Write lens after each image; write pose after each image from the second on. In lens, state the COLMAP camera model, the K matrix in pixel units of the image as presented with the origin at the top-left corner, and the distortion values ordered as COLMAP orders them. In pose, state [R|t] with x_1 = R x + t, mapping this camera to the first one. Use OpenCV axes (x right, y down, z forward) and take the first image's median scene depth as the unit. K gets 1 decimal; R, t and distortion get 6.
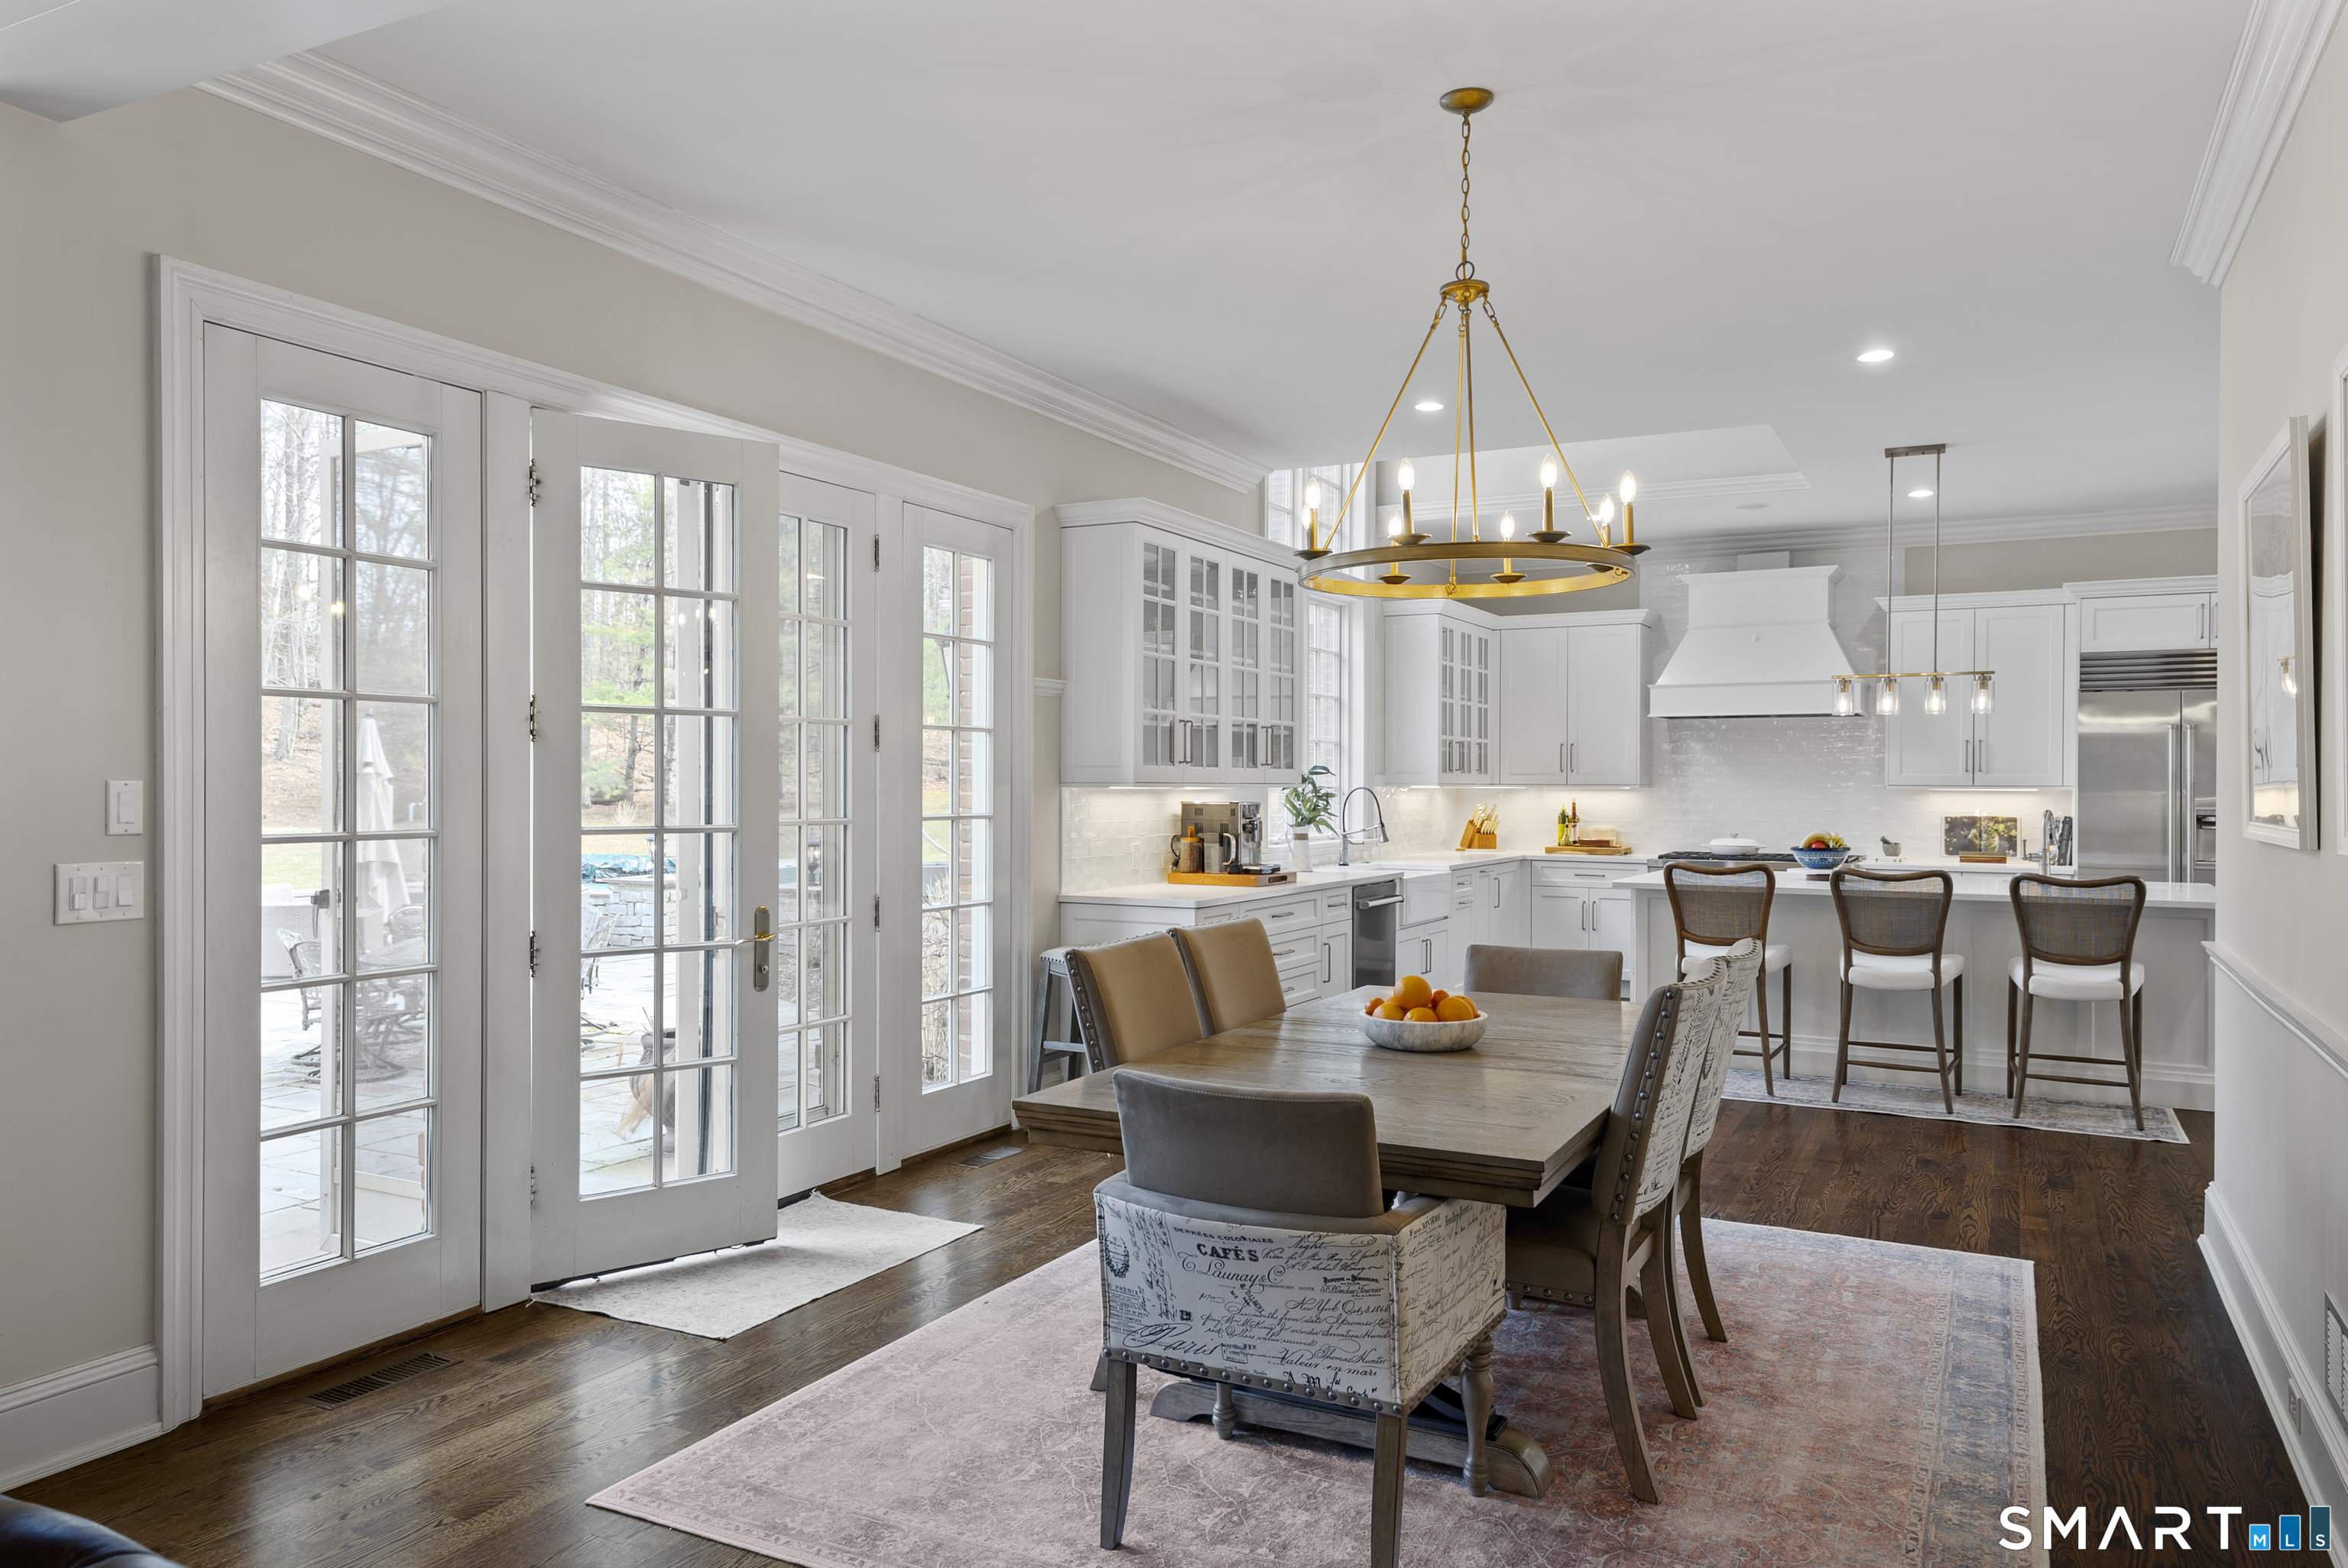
lens RADIAL K [[1591.8, 0, 1172.2], [0, 1591.8, 785.6], [0, 0, 1]] dist [0.045086, -0.002927]
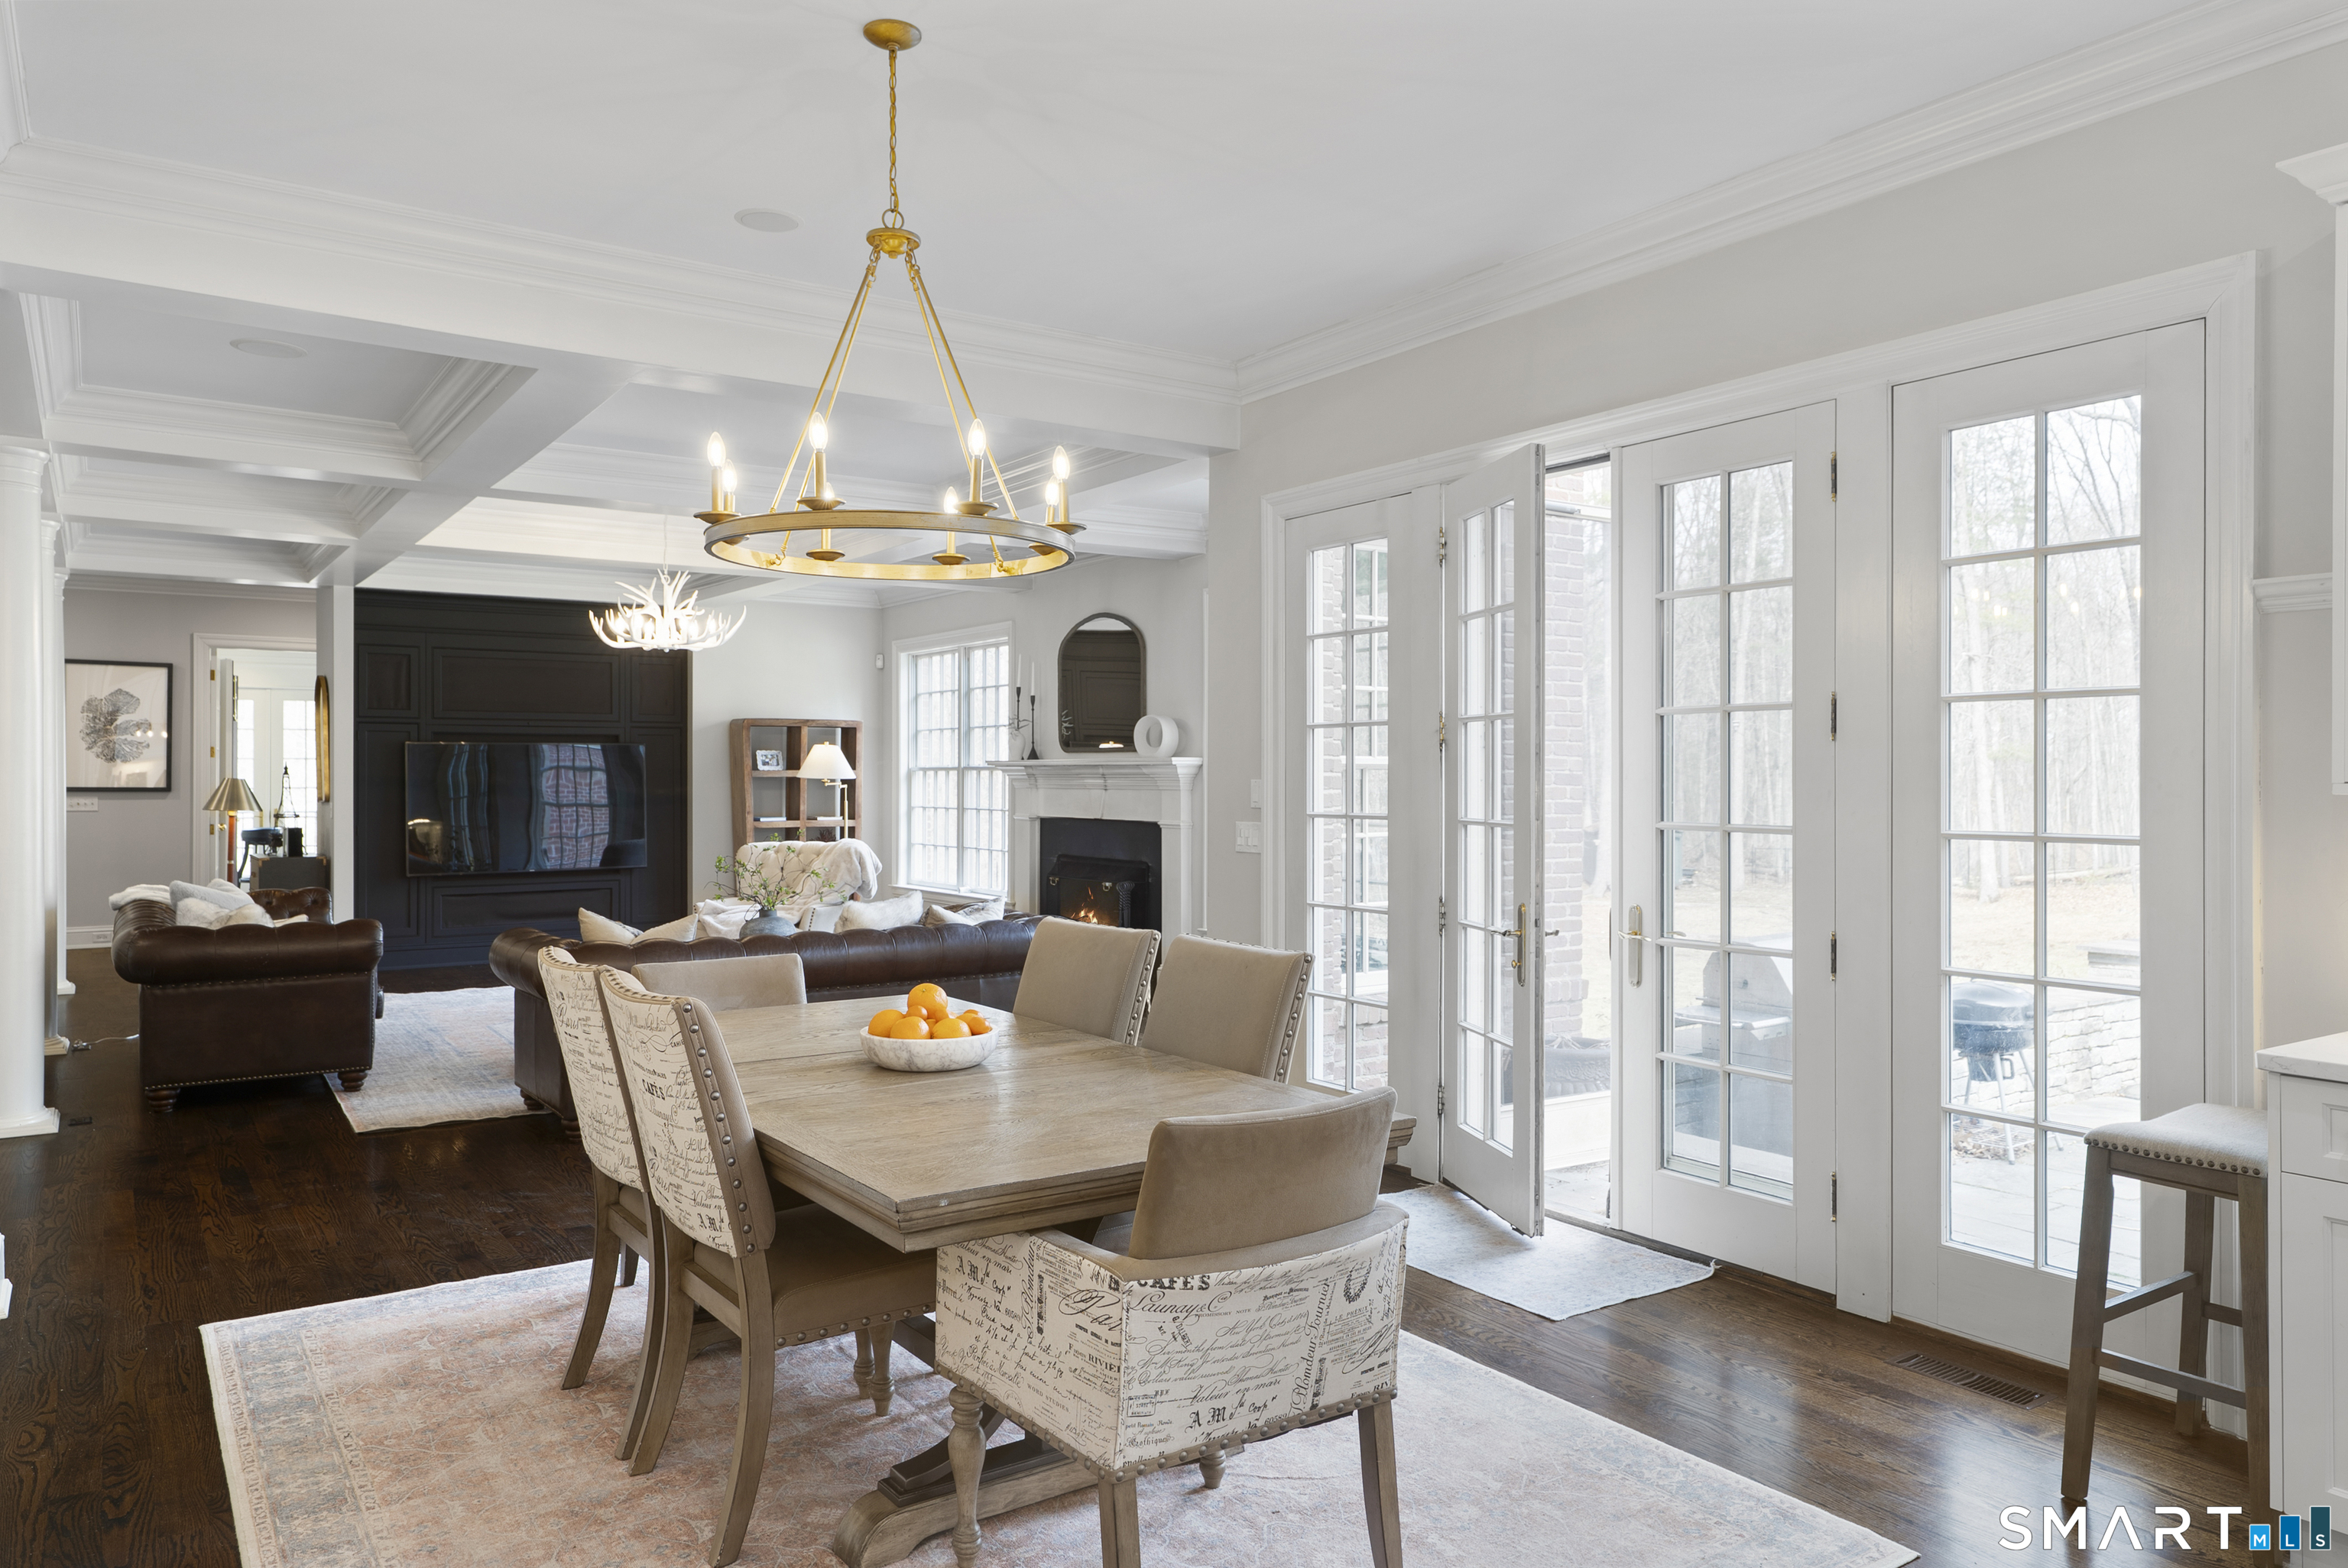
lens RADIAL K [[1550.6, 0, 1178.8], [0, 1550.6, 784.9], [0, 0, 1]] dist [-0.004564, -0.000826]
pose [[-0.464999, -0.006574, -0.885287, 0.345498], [-0.008240, 0.999961, -0.003098, 0.002378], [0.885273, 0.005854, -0.465035, 0.607014]]
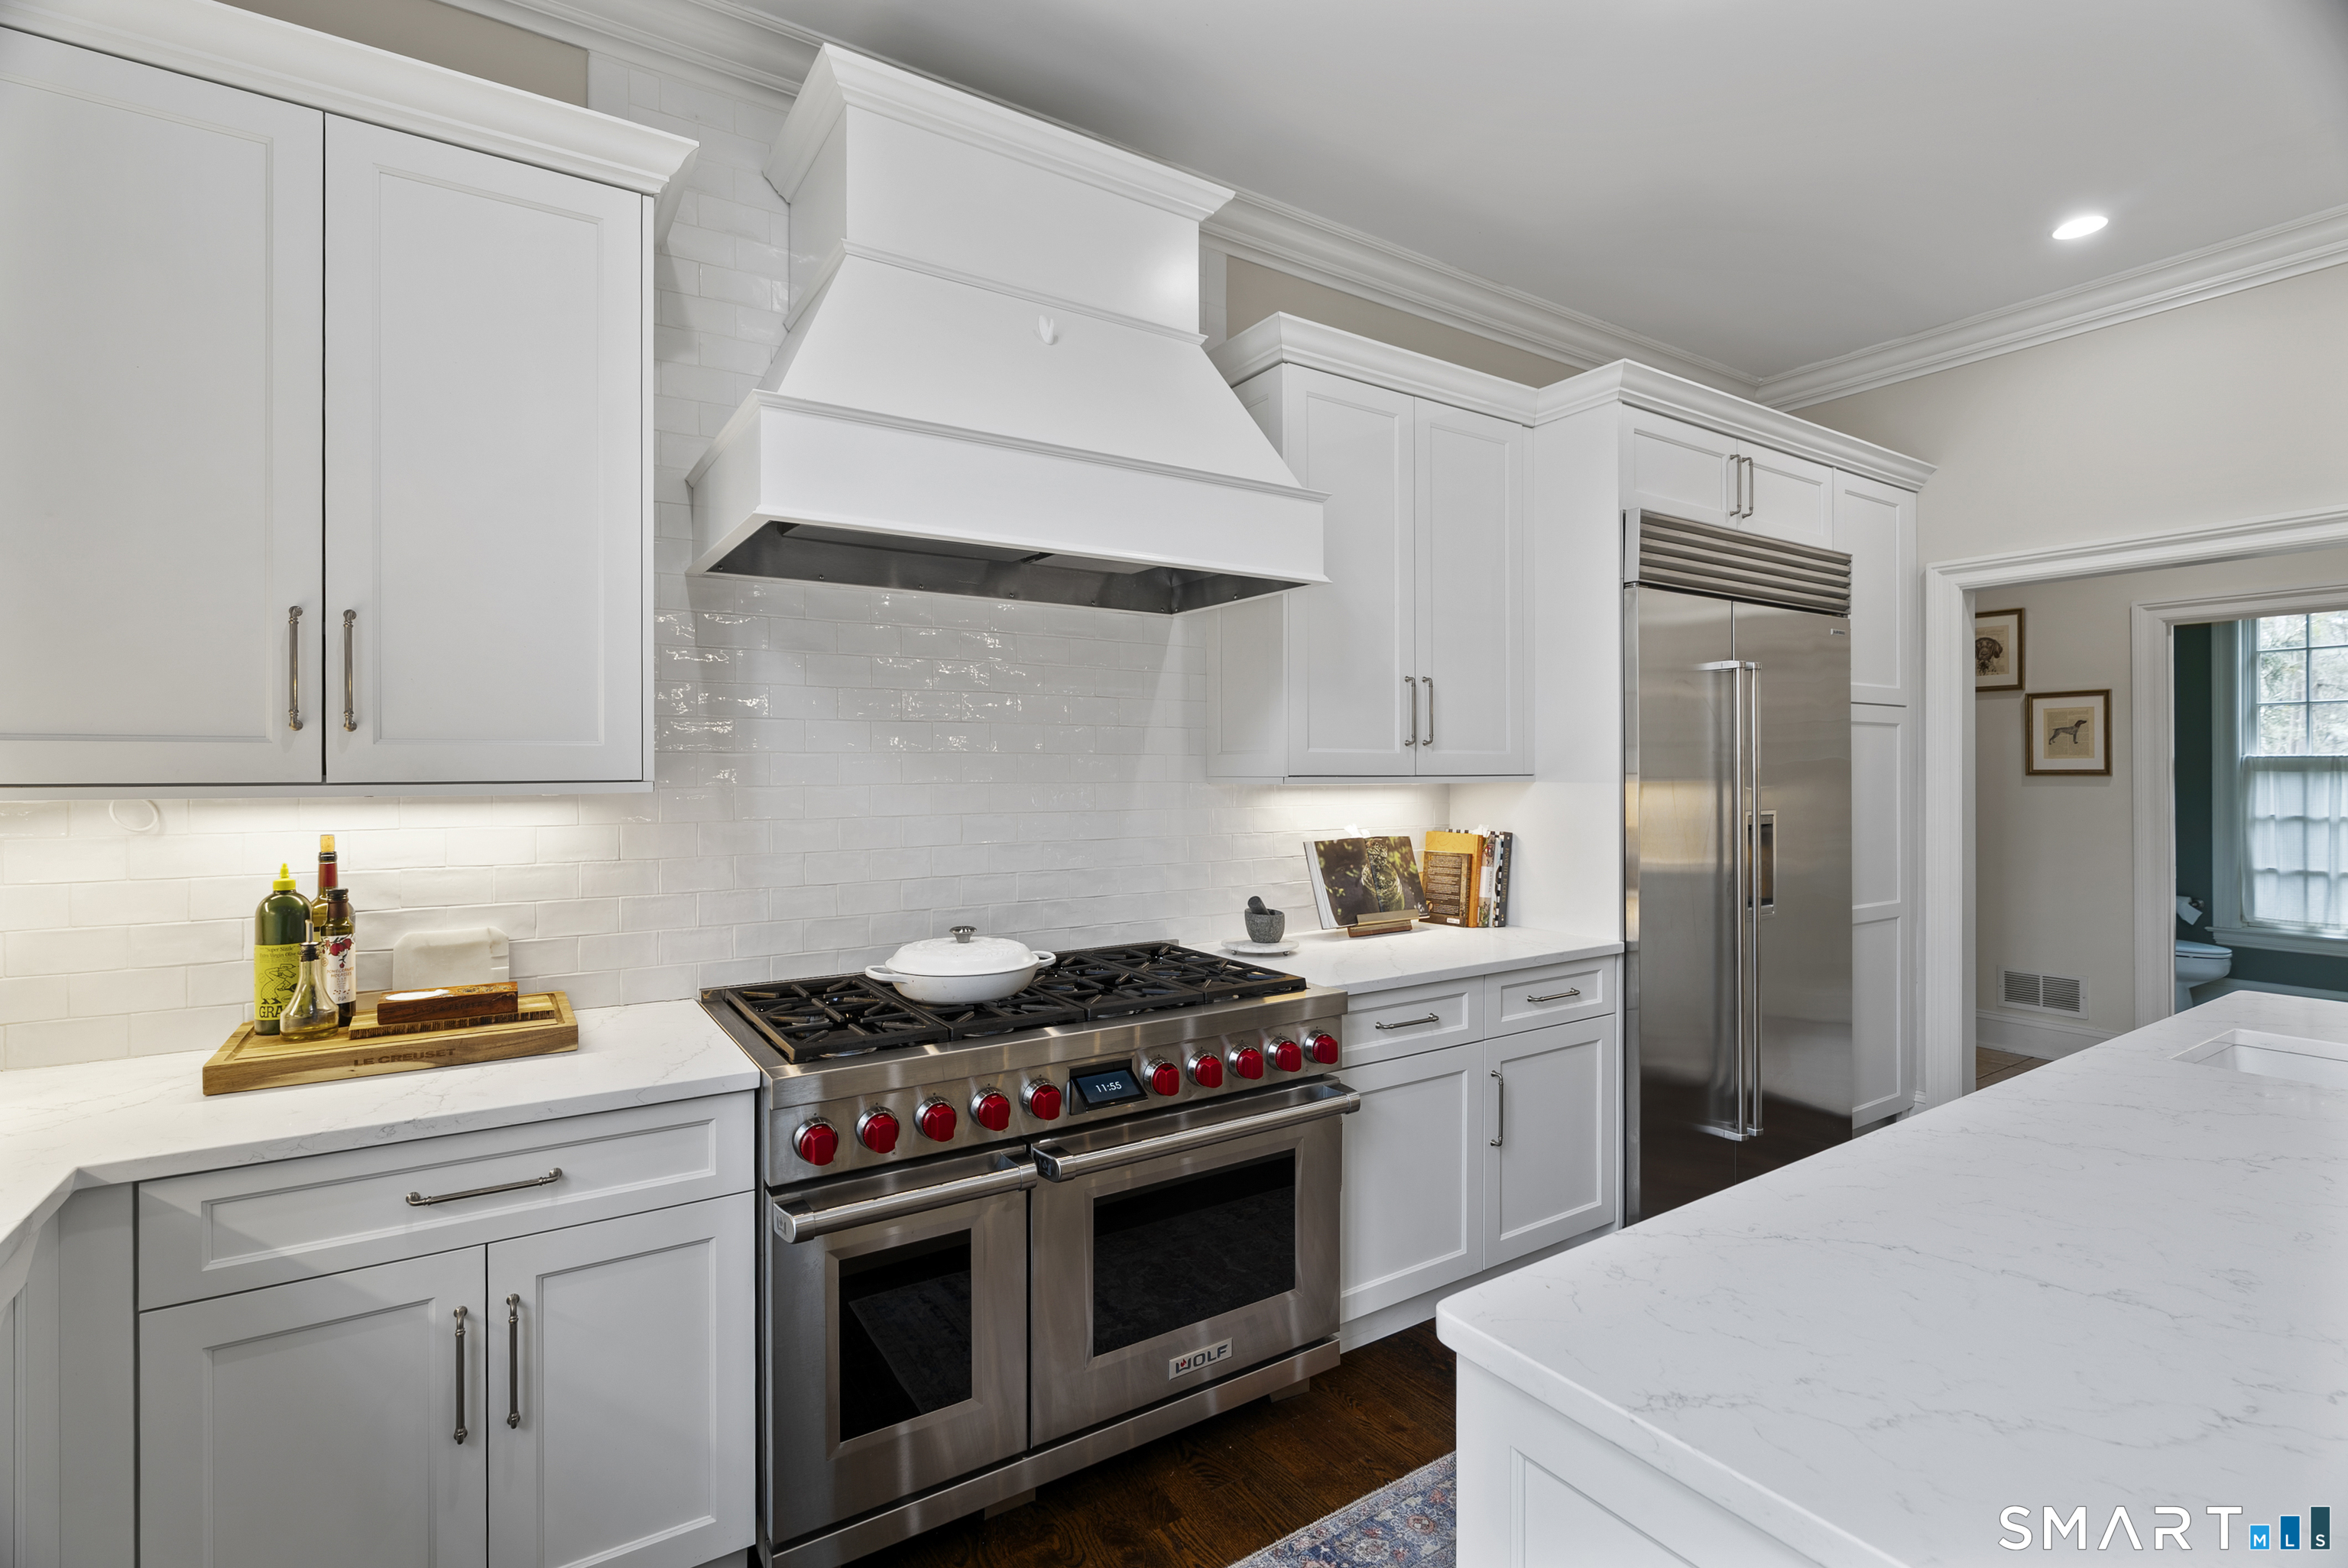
lens RADIAL K [[1077.8, 0, 1162.9], [0, 1077.8, 765.9], [0, 0, 1]] dist [0.004001, 0.000210]
pose [[0.497198, -0.001026, 0.867636, 0.188118], [0.005455, 0.999983, -0.001943, -0.002534], [-0.867620, 0.005699, 0.497196, 0.896133]]
